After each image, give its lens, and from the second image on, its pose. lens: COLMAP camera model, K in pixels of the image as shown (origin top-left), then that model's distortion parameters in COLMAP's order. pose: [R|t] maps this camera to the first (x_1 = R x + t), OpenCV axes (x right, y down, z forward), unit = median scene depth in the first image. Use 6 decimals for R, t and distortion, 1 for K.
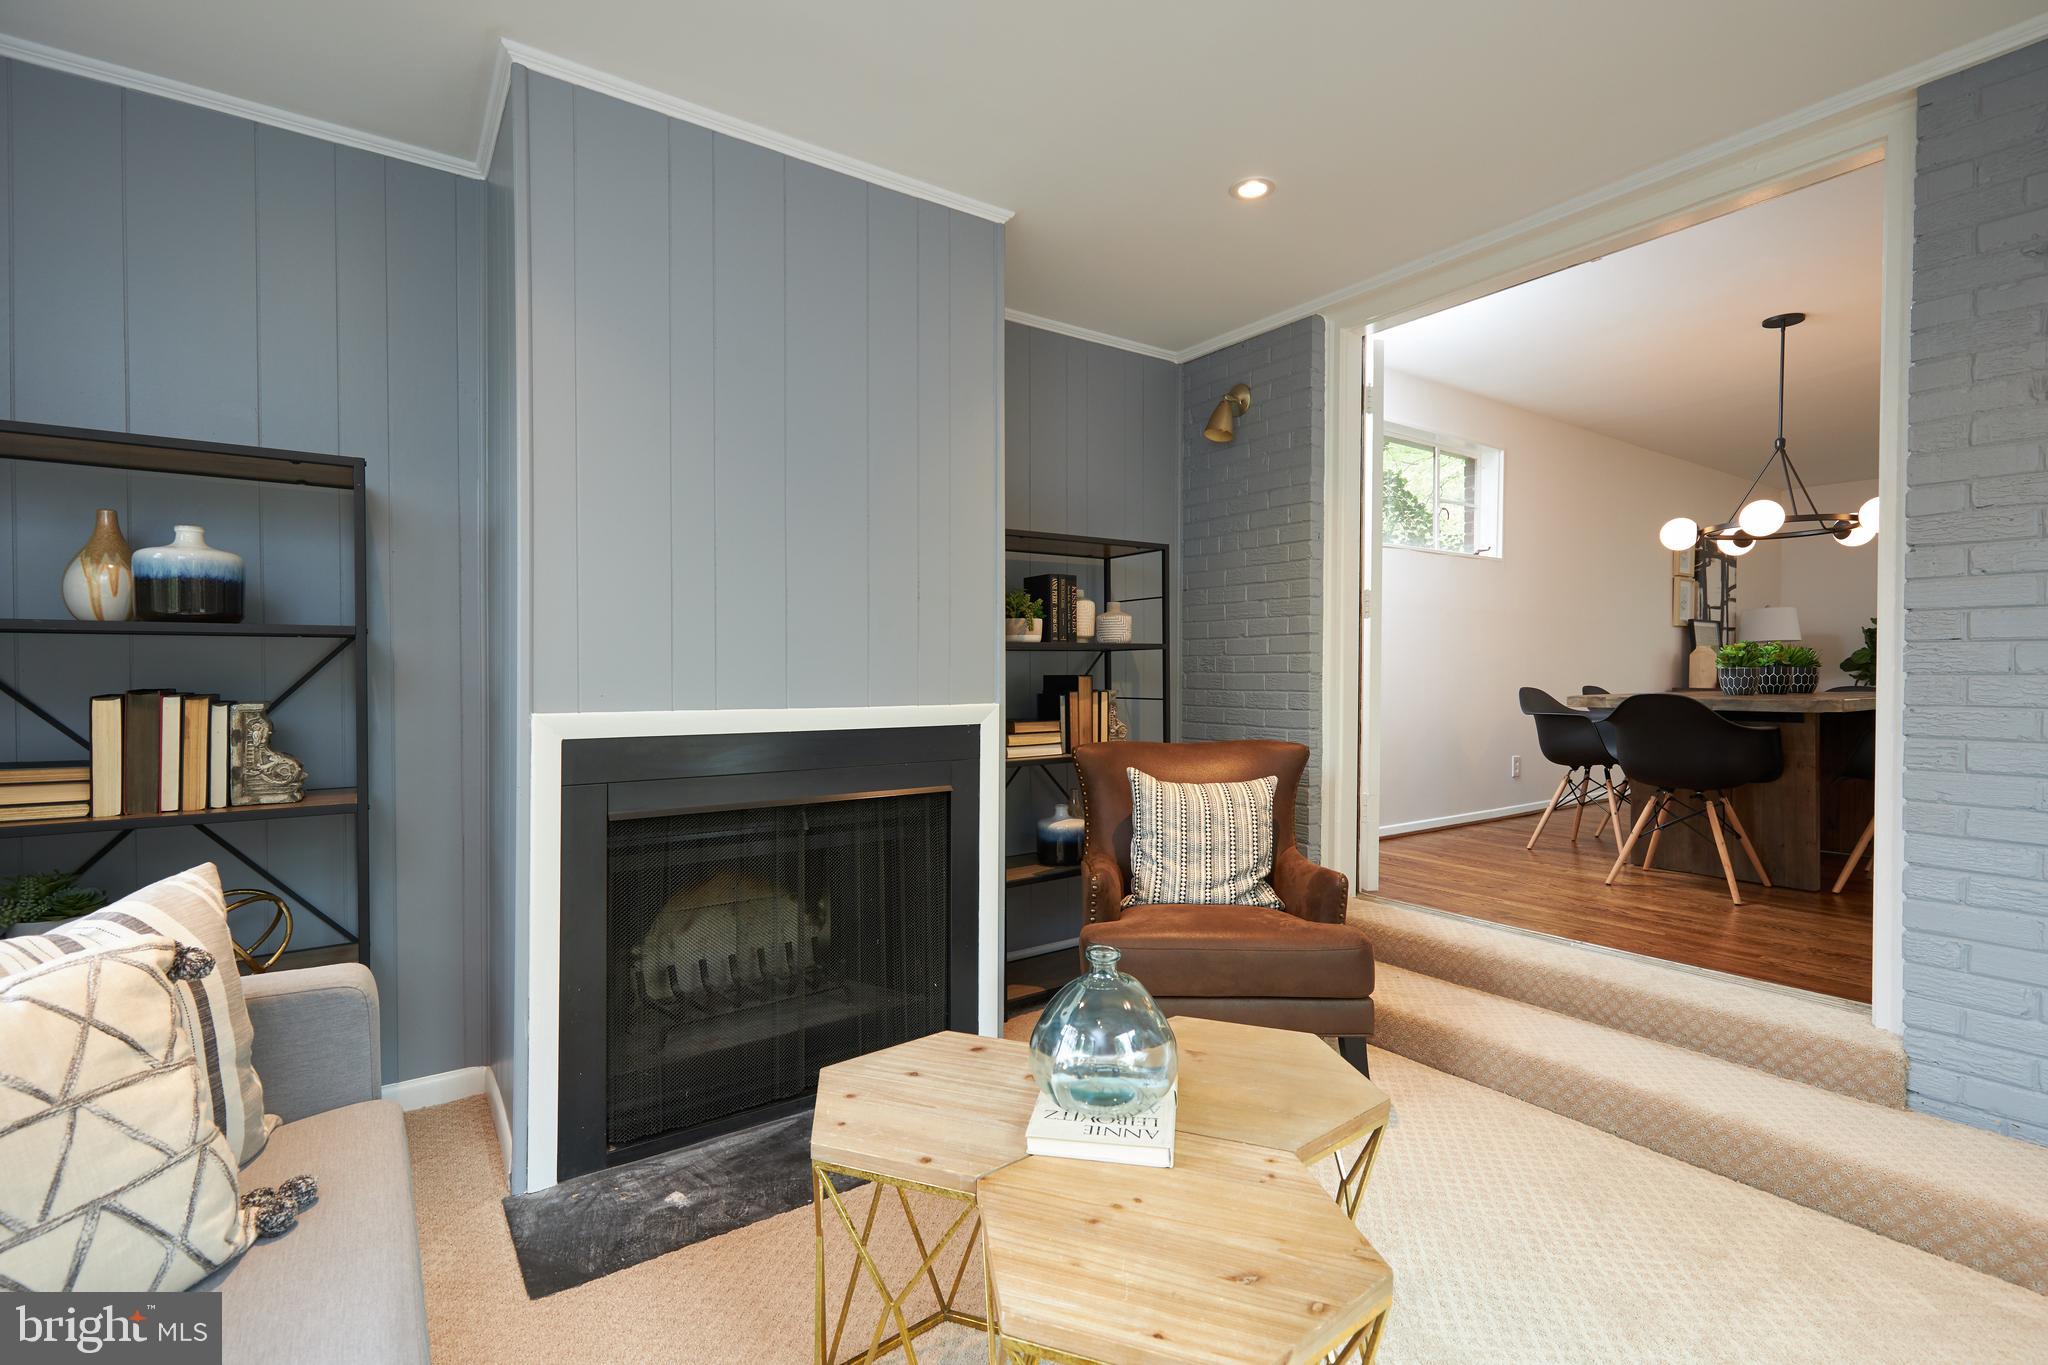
lens RADIAL K [[928.8, 0, 1029.1], [0, 928.8, 681.3], [0, 0, 1]] dist [0.000482, -0.003033]
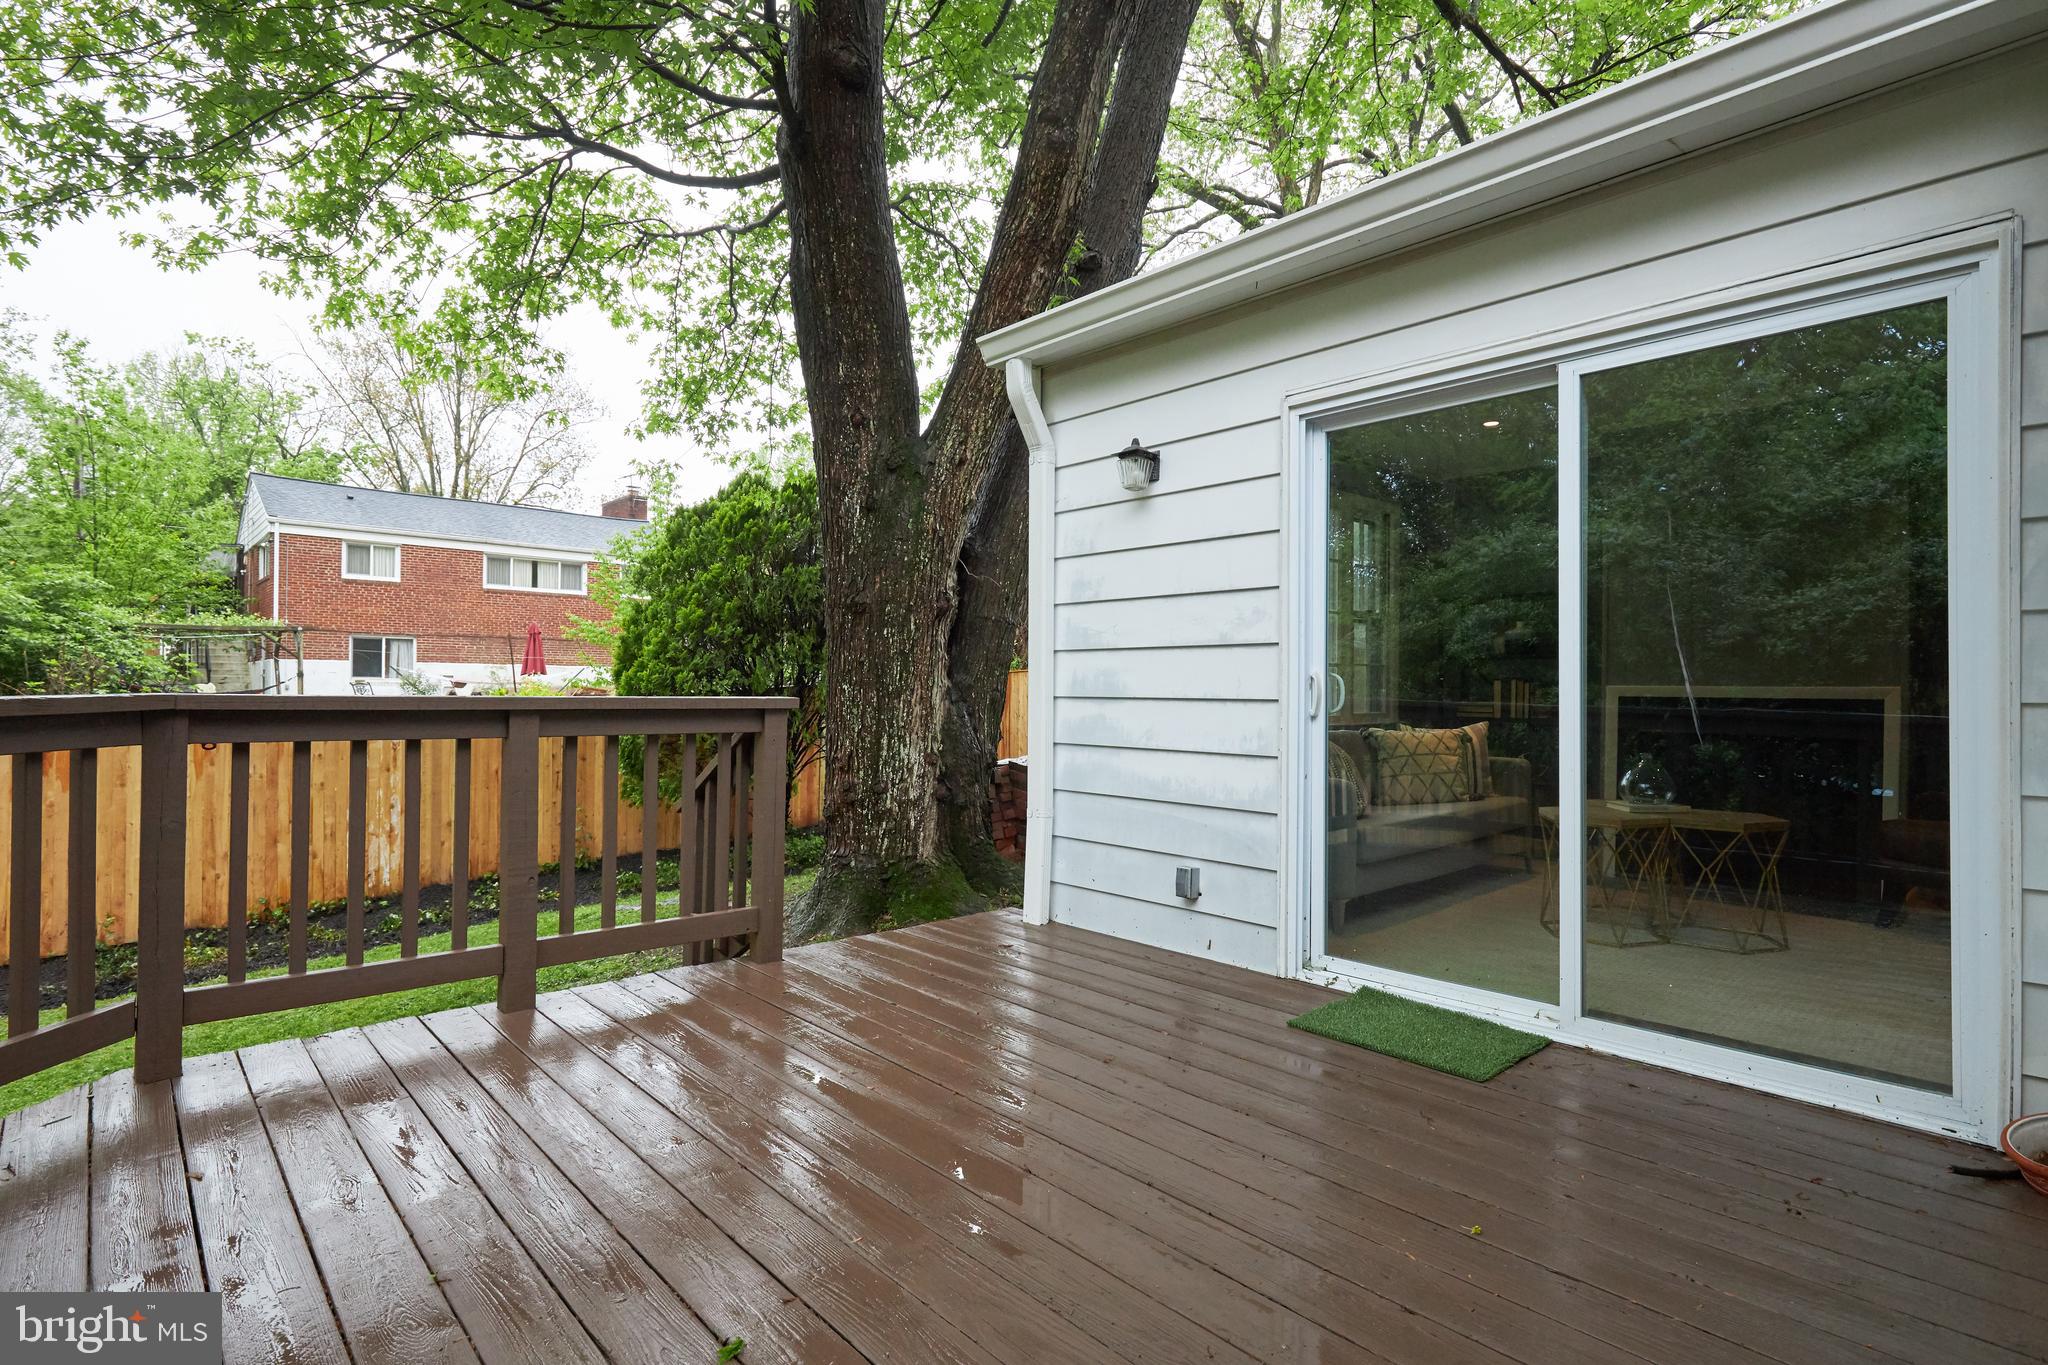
lens RADIAL K [[992.1, 0, 1019.7], [0, 992.1, 680.9], [0, 0, 1]] dist [-0.001749, -0.000738]
pose [[0.131800, -0.007593, -0.991247, 2.013826], [-0.020066, 0.999745, -0.010326, 0.085870], [0.991073, 0.021251, 0.131614, -0.987794]]
